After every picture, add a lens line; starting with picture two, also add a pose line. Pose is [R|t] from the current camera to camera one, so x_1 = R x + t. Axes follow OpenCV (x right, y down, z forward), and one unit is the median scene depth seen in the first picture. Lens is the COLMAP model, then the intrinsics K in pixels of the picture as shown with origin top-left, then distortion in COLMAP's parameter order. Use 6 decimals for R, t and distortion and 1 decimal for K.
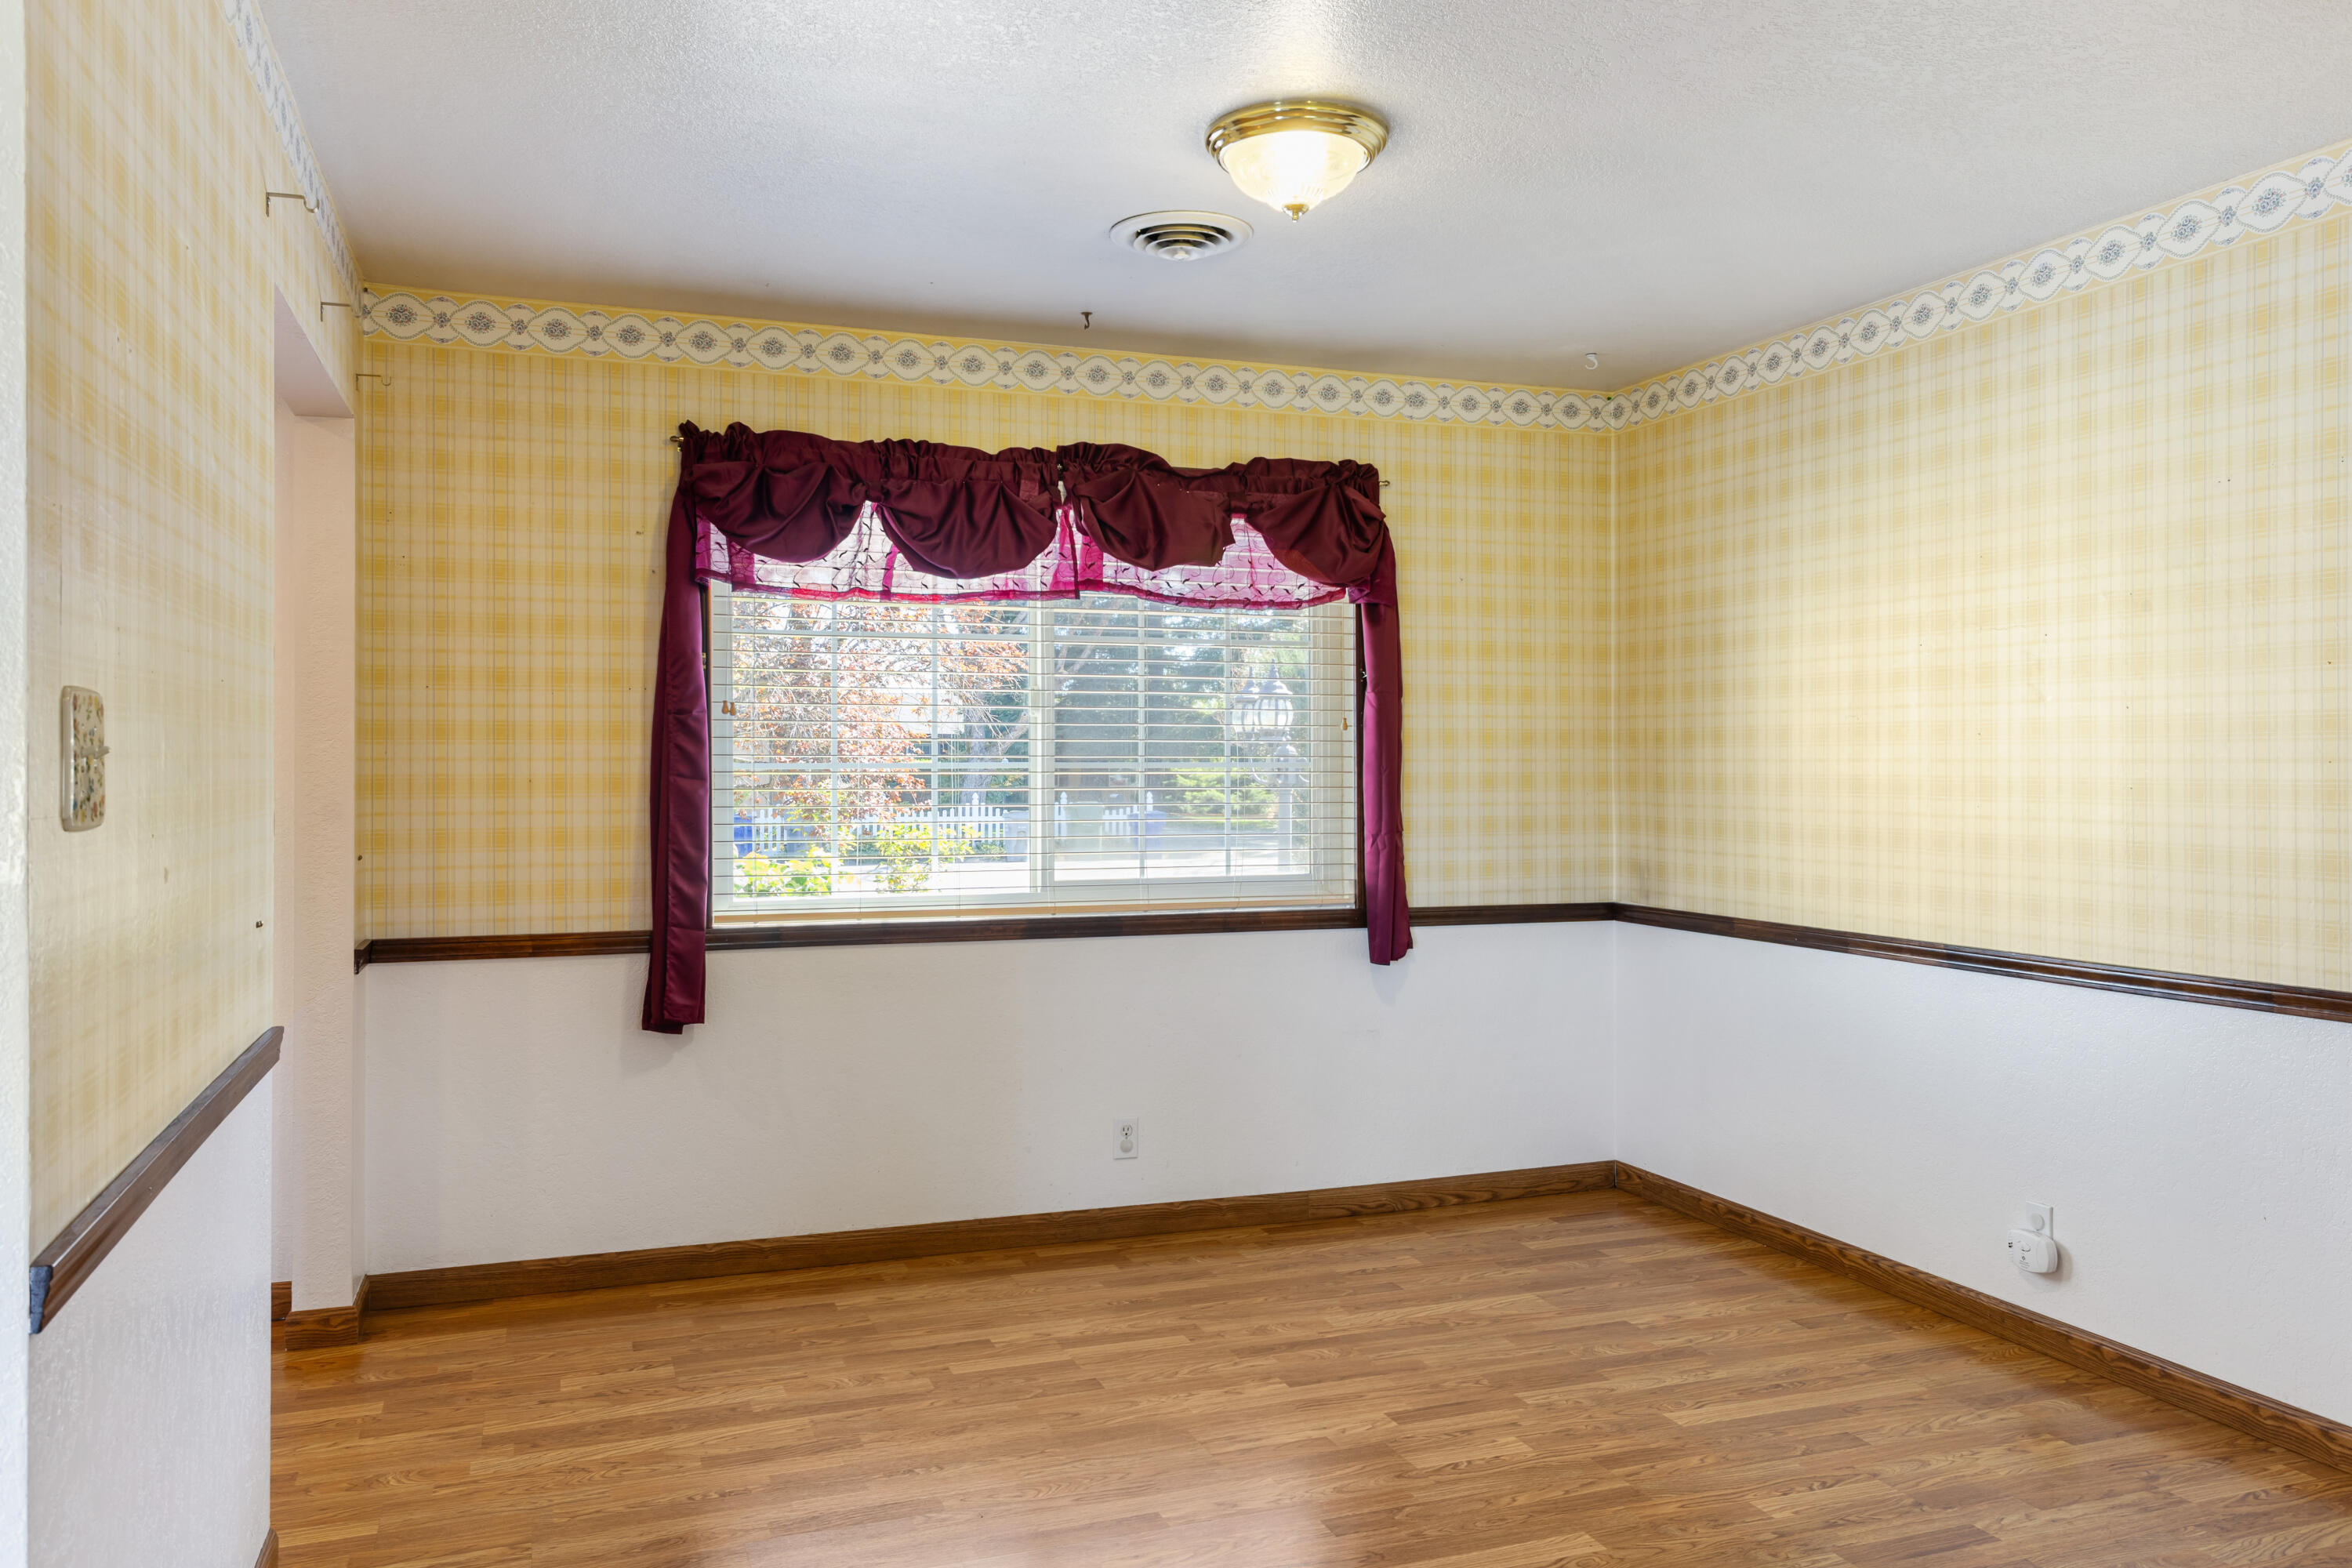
lens RADIAL K [[1727.8, 0, 1115.0], [0, 1727.8, 754.2], [0, 0, 1]] dist [0.009736, -0.006006]
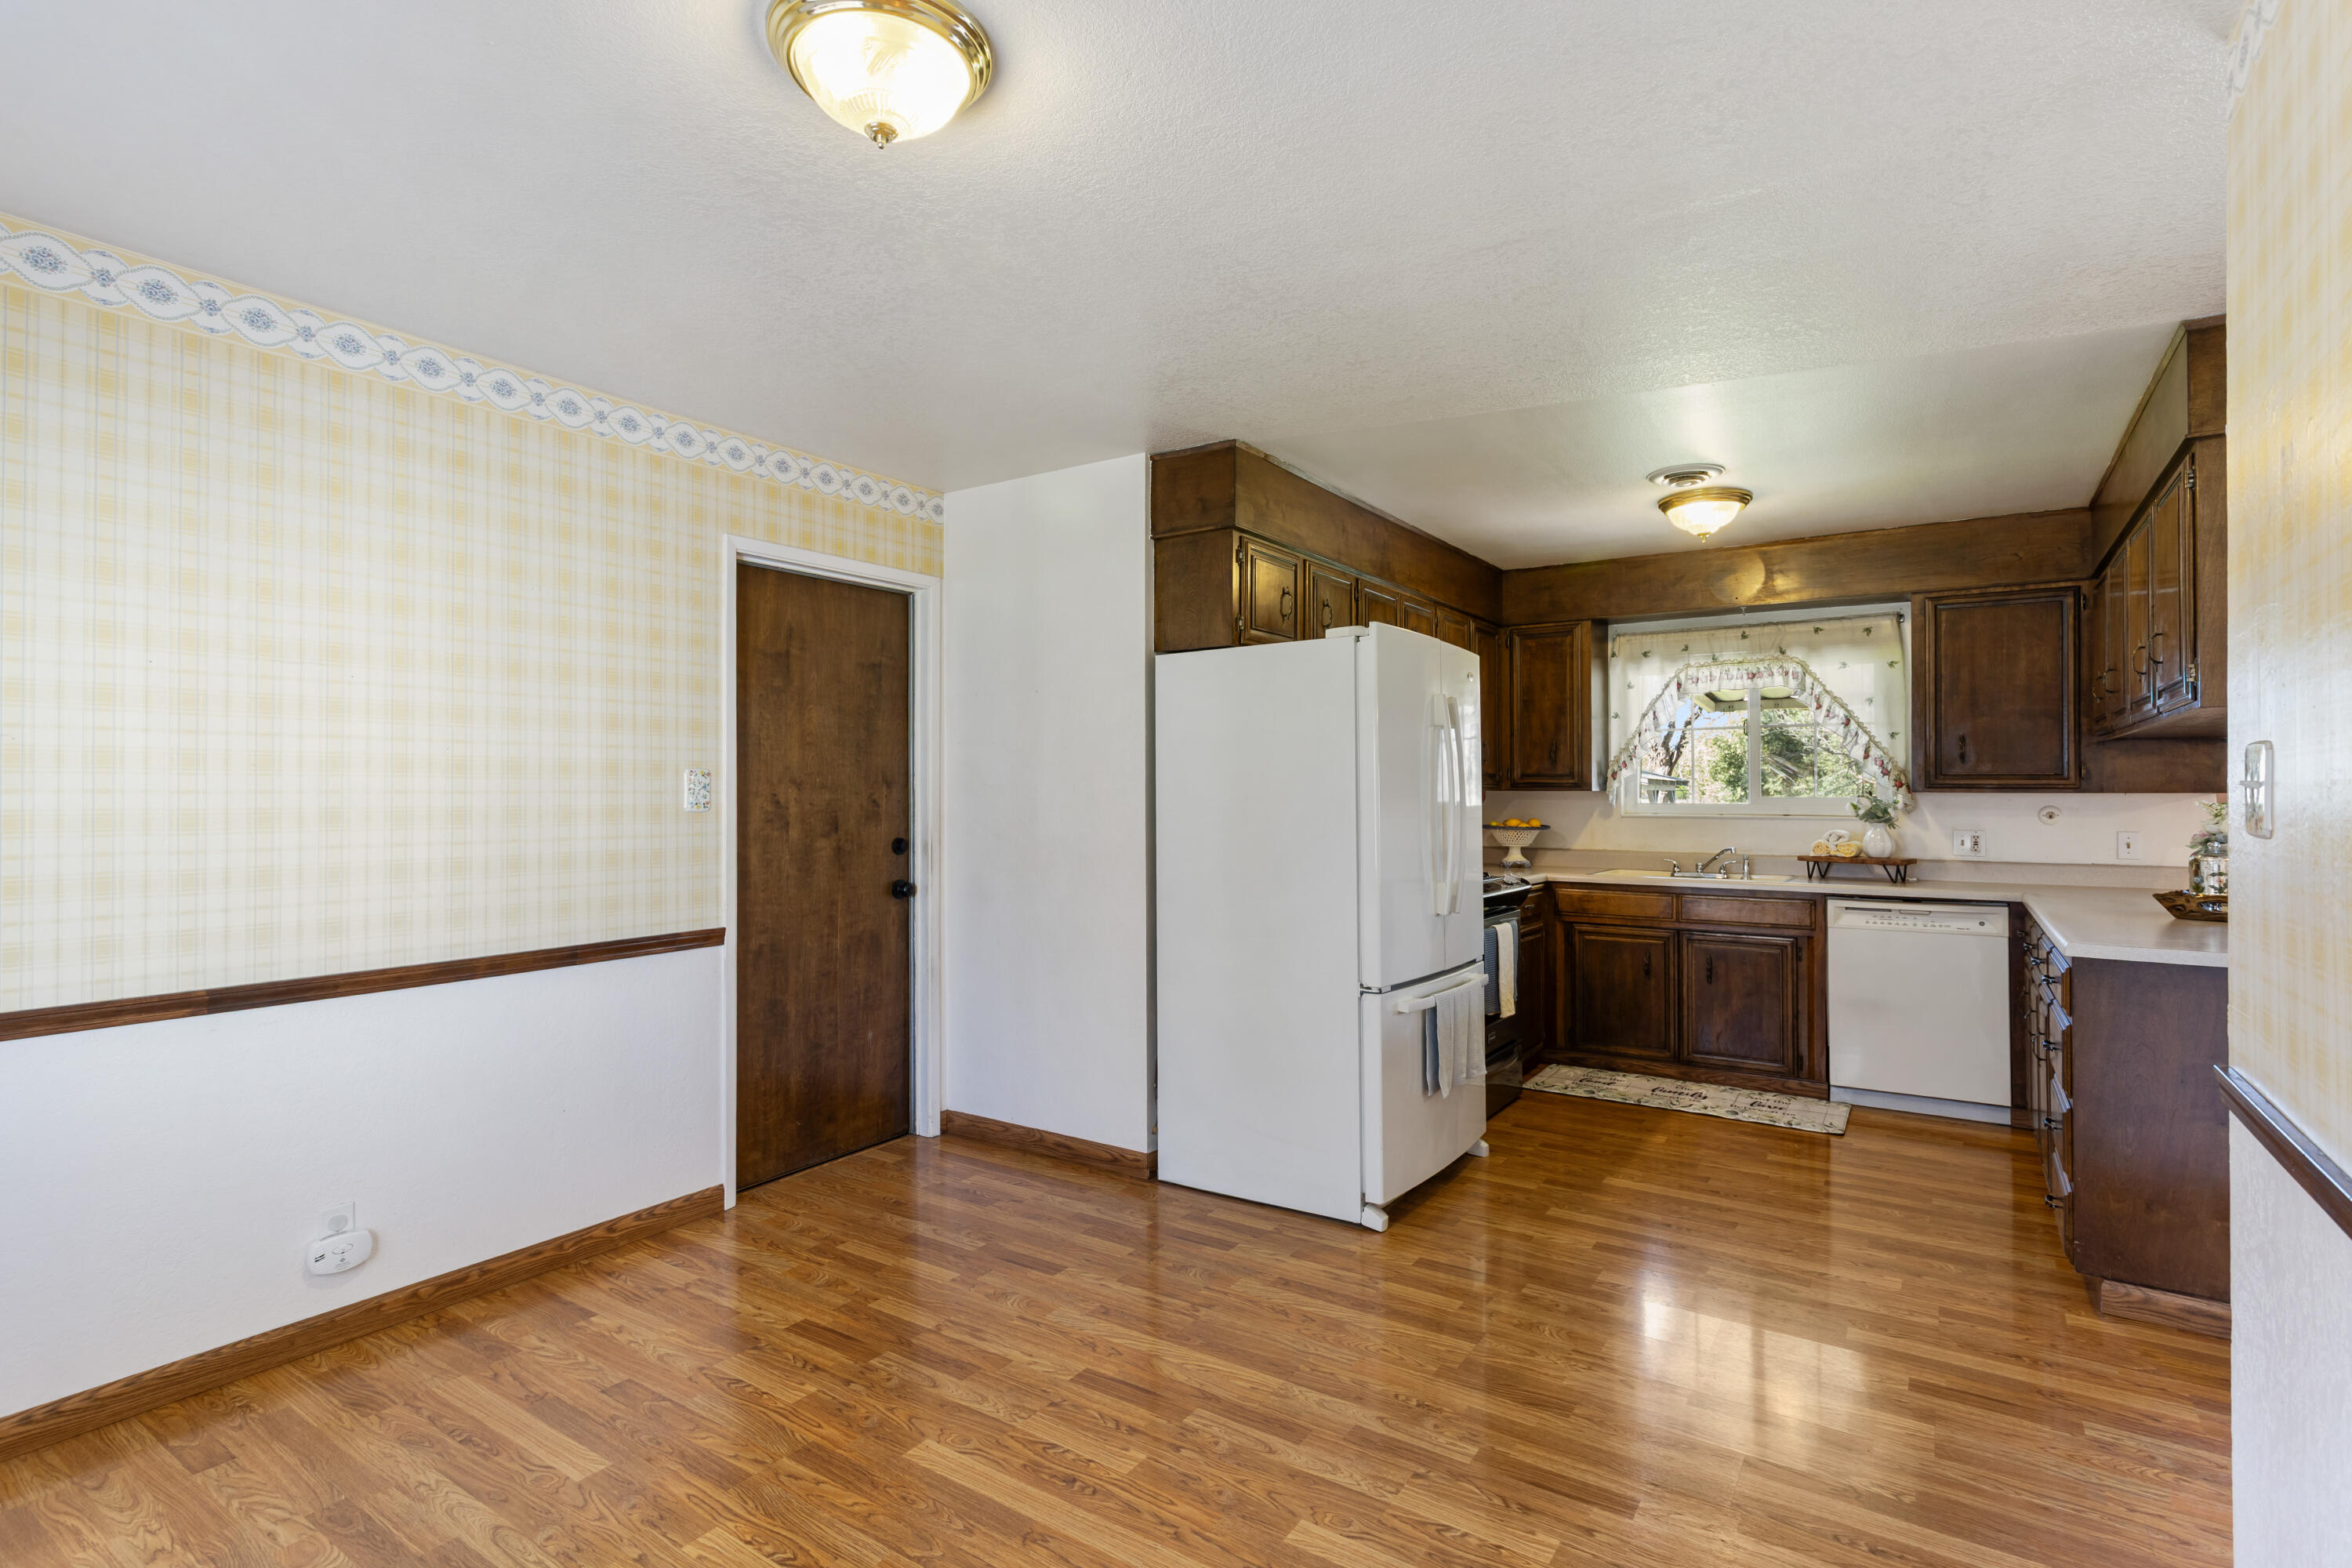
lens RADIAL K [[1145.0, 0, 1174.9], [0, 1145.0, 780.2], [0, 0, 1]] dist [0.005480, 0.001937]
pose [[-0.614615, 0.011409, 0.788745, -0.345912], [-0.000104, 0.999894, -0.014544, 0.006925], [-0.788827, -0.009021, -0.614549, 1.021981]]
